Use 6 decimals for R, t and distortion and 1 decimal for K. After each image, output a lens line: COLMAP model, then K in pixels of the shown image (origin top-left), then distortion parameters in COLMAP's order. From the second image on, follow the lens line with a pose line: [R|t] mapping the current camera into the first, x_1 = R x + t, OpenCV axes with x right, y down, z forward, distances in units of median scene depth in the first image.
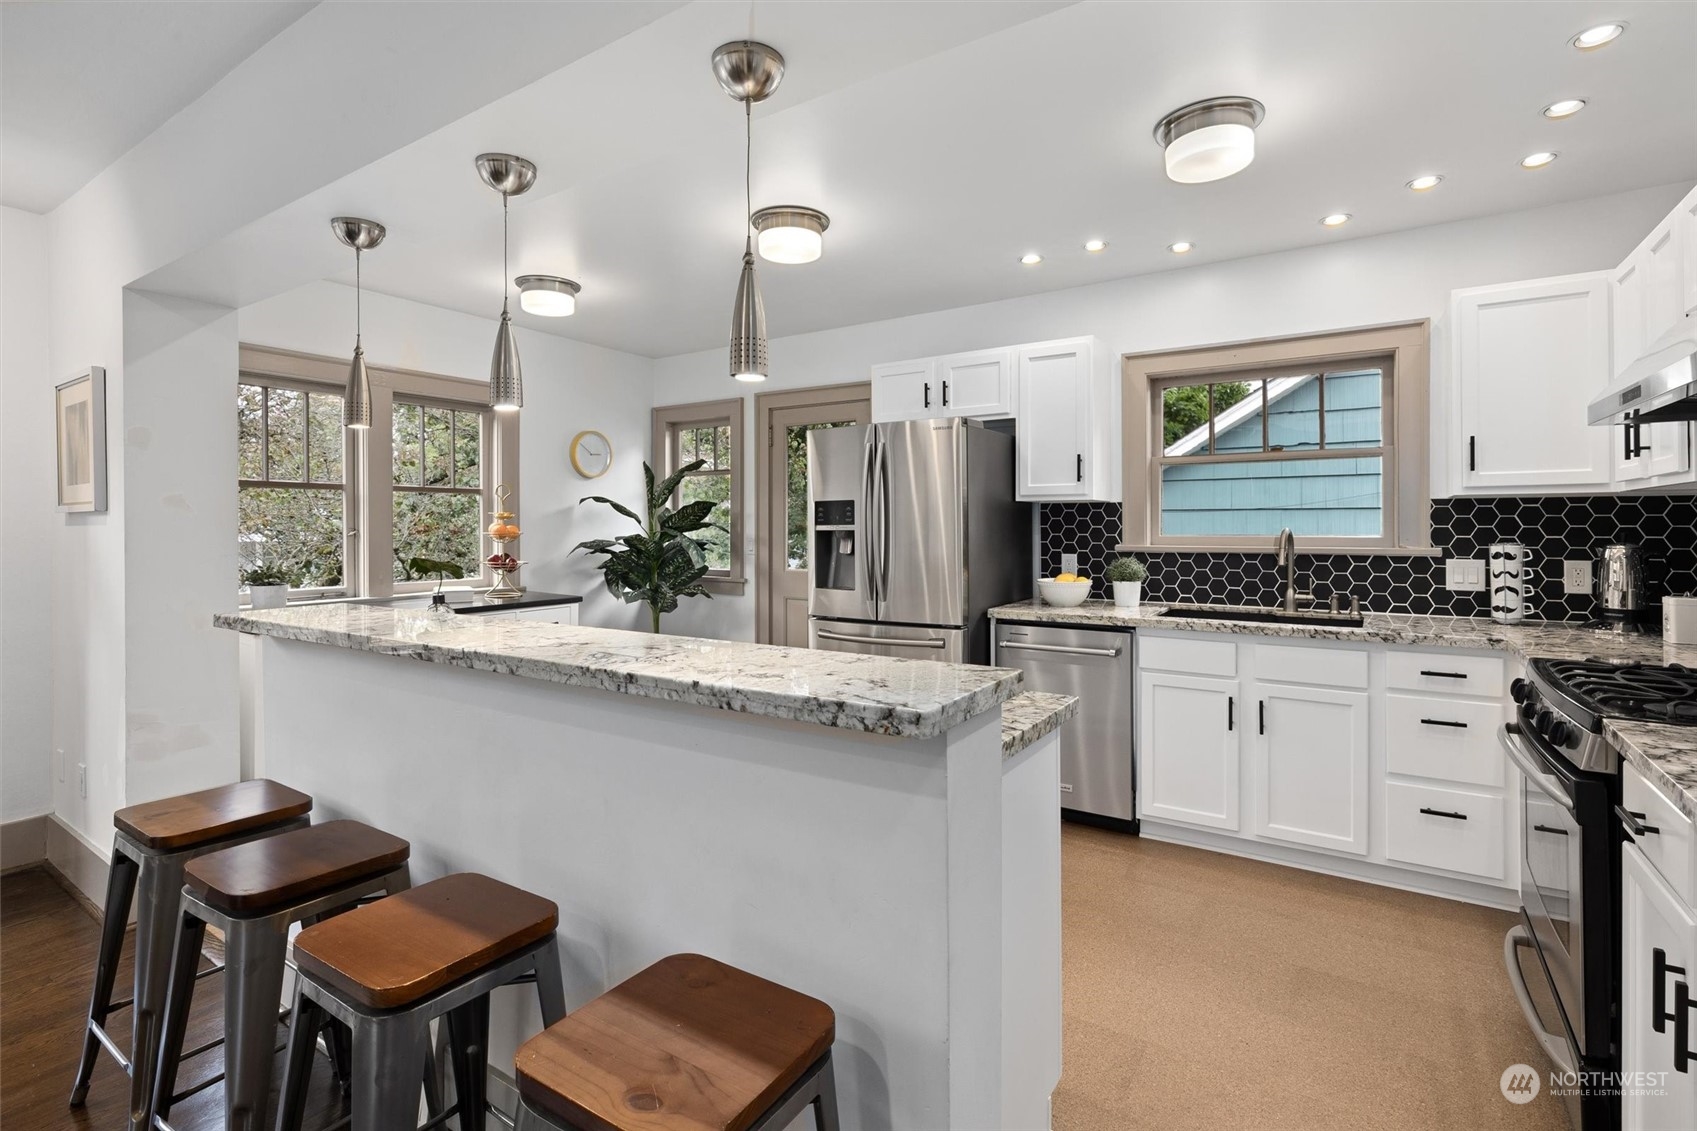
lens RADIAL K [[792.7, 0, 876.2], [0, 792.7, 525.6], [0, 0, 1]] dist [-0.002906, -0.000612]
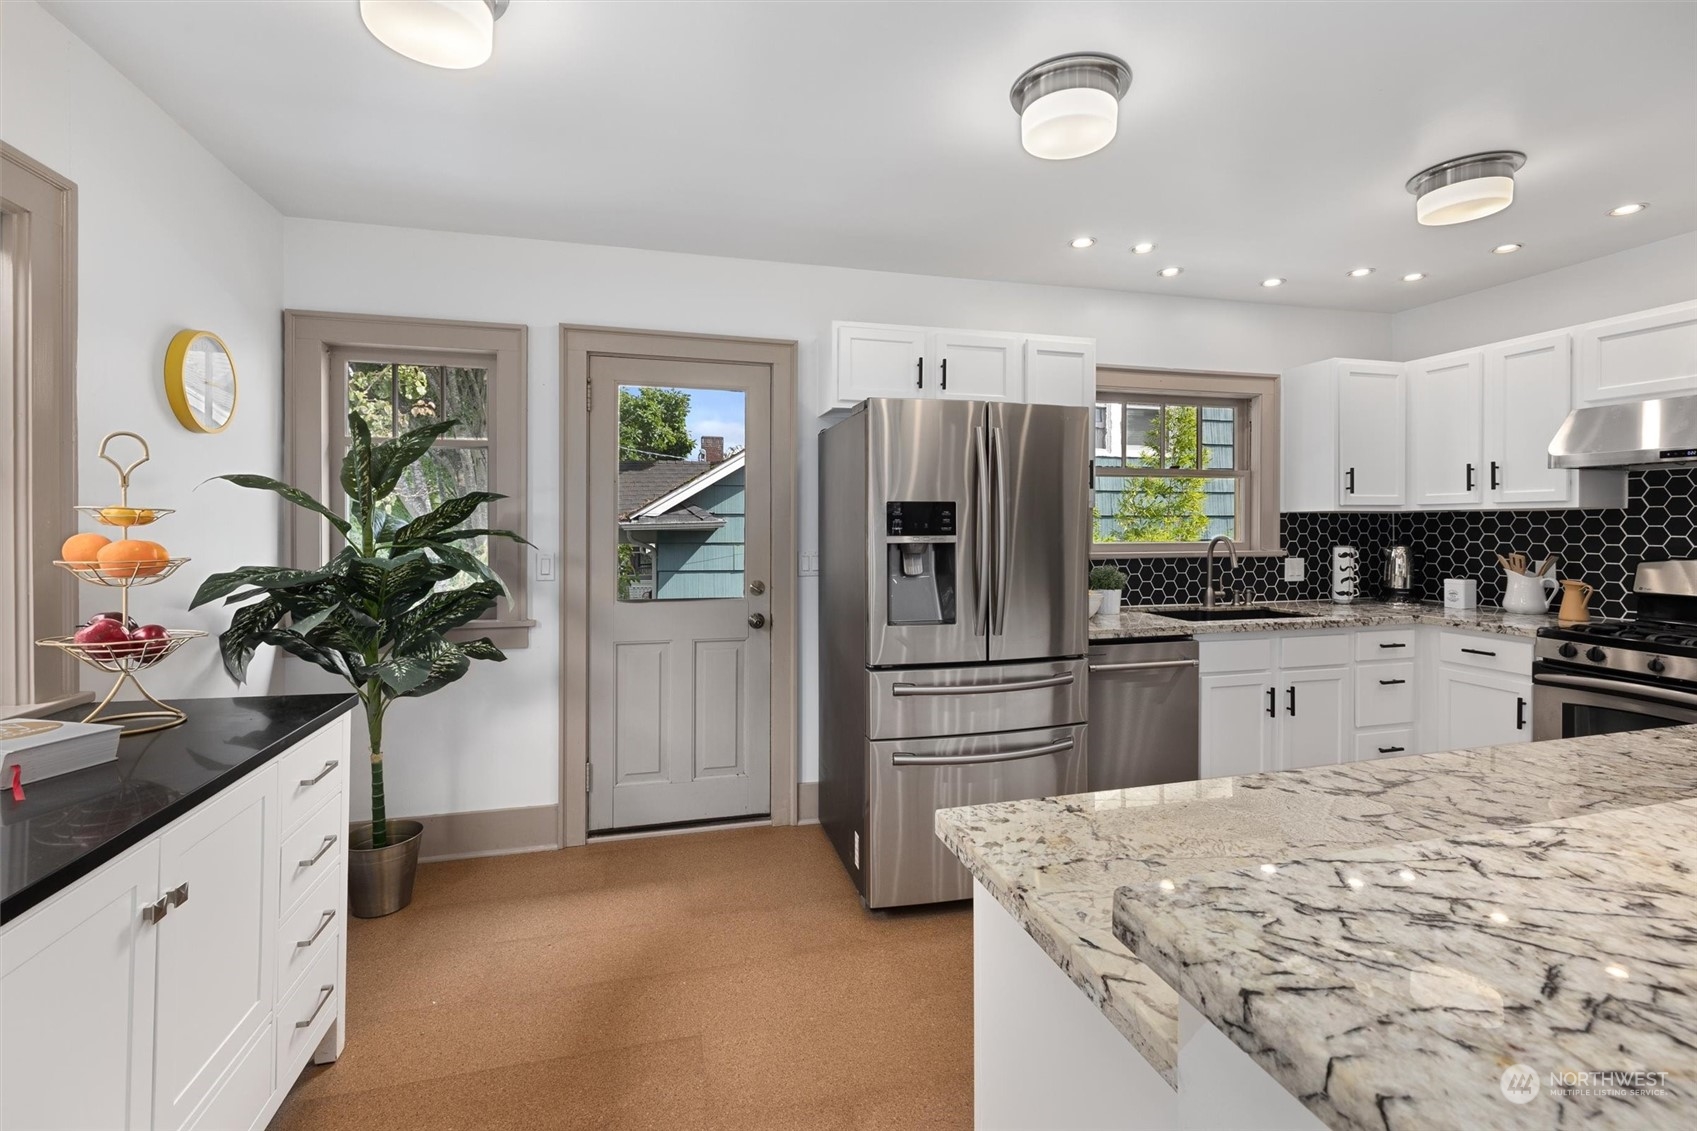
lens RADIAL K [[742.4, 0, 852.8], [0, 742.4, 529.3], [0, 0, 1]] dist [0.001732, 0.000127]
pose [[0.676120, -0.002263, 0.736788, -0.630138], [-0.000787, 0.999992, 0.003794, -0.009522], [-0.736791, -0.003145, 0.676113, 0.631160]]
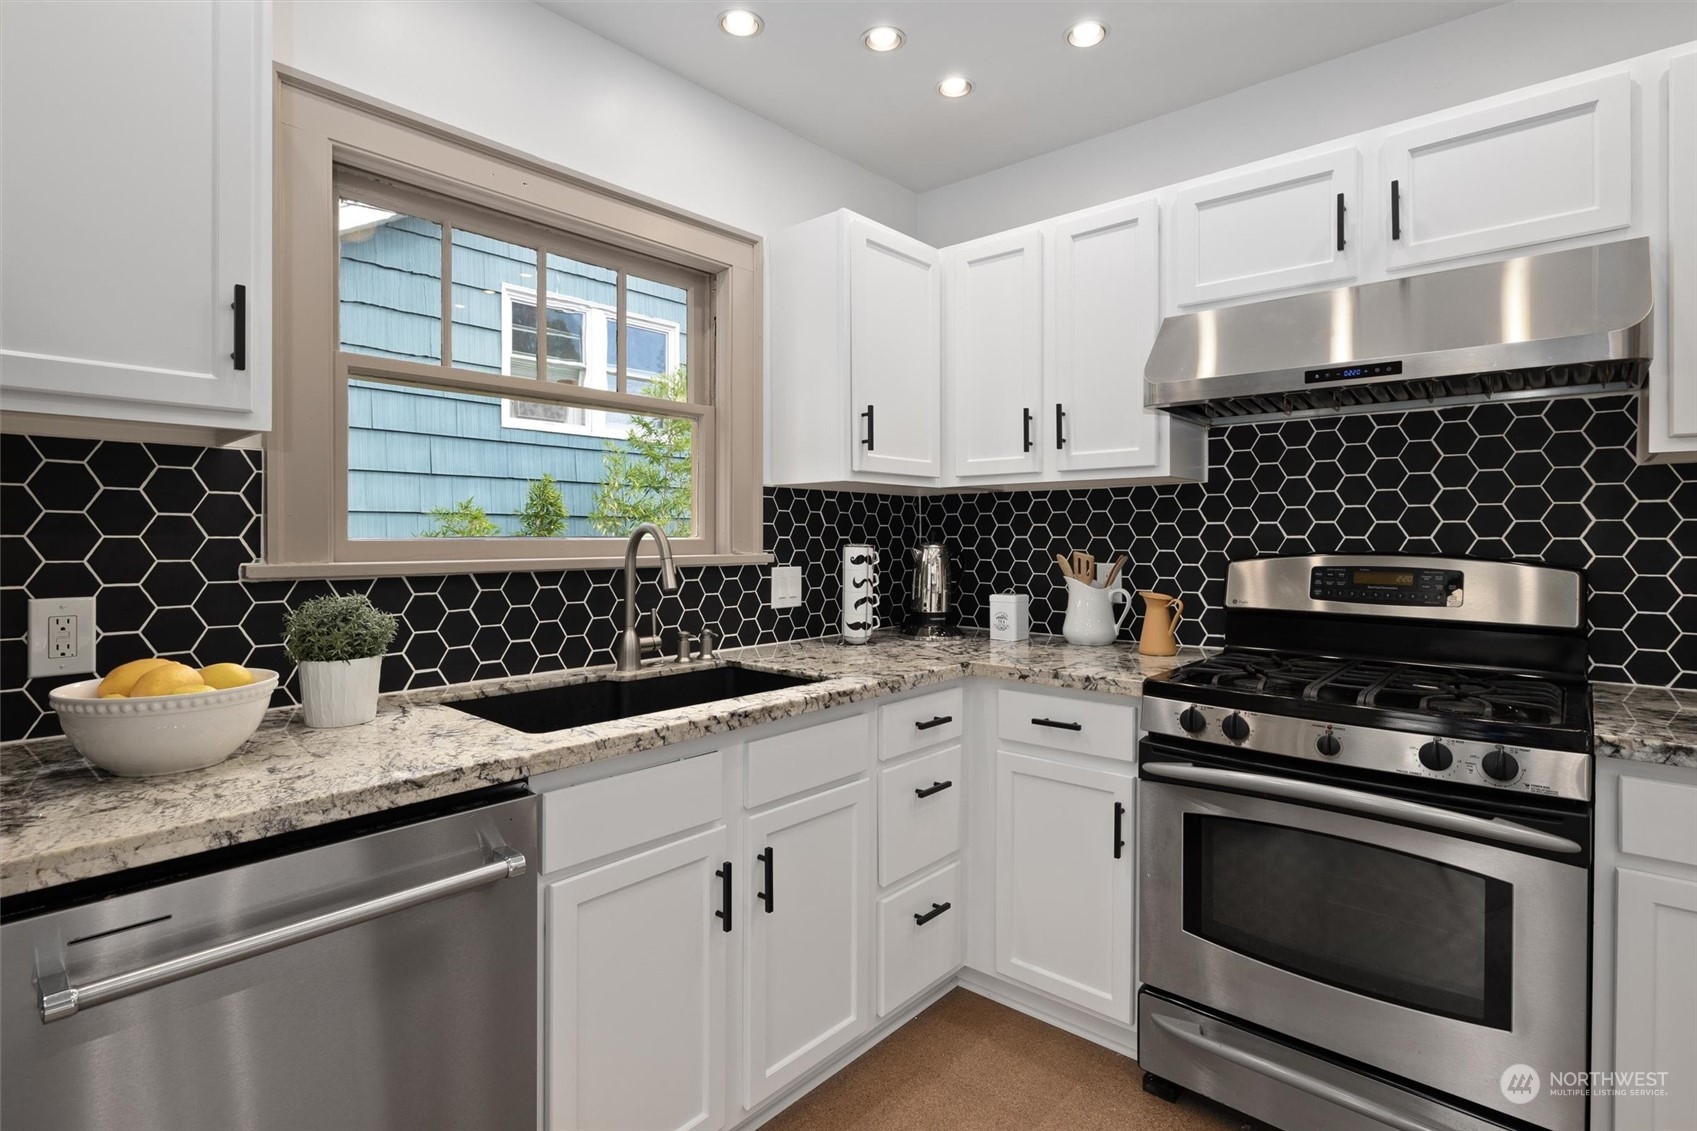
lens RADIAL K [[834.5, 0, 851.5], [0, 834.5, 535.5], [0, 0, 1]] dist [0.000292, 0.000234]
pose [[0.160180, 0.004301, 0.987078, -0.042849], [0.000736, 0.999990, -0.004476, 0.014293], [-0.987087, 0.001444, 0.160176, 0.729261]]
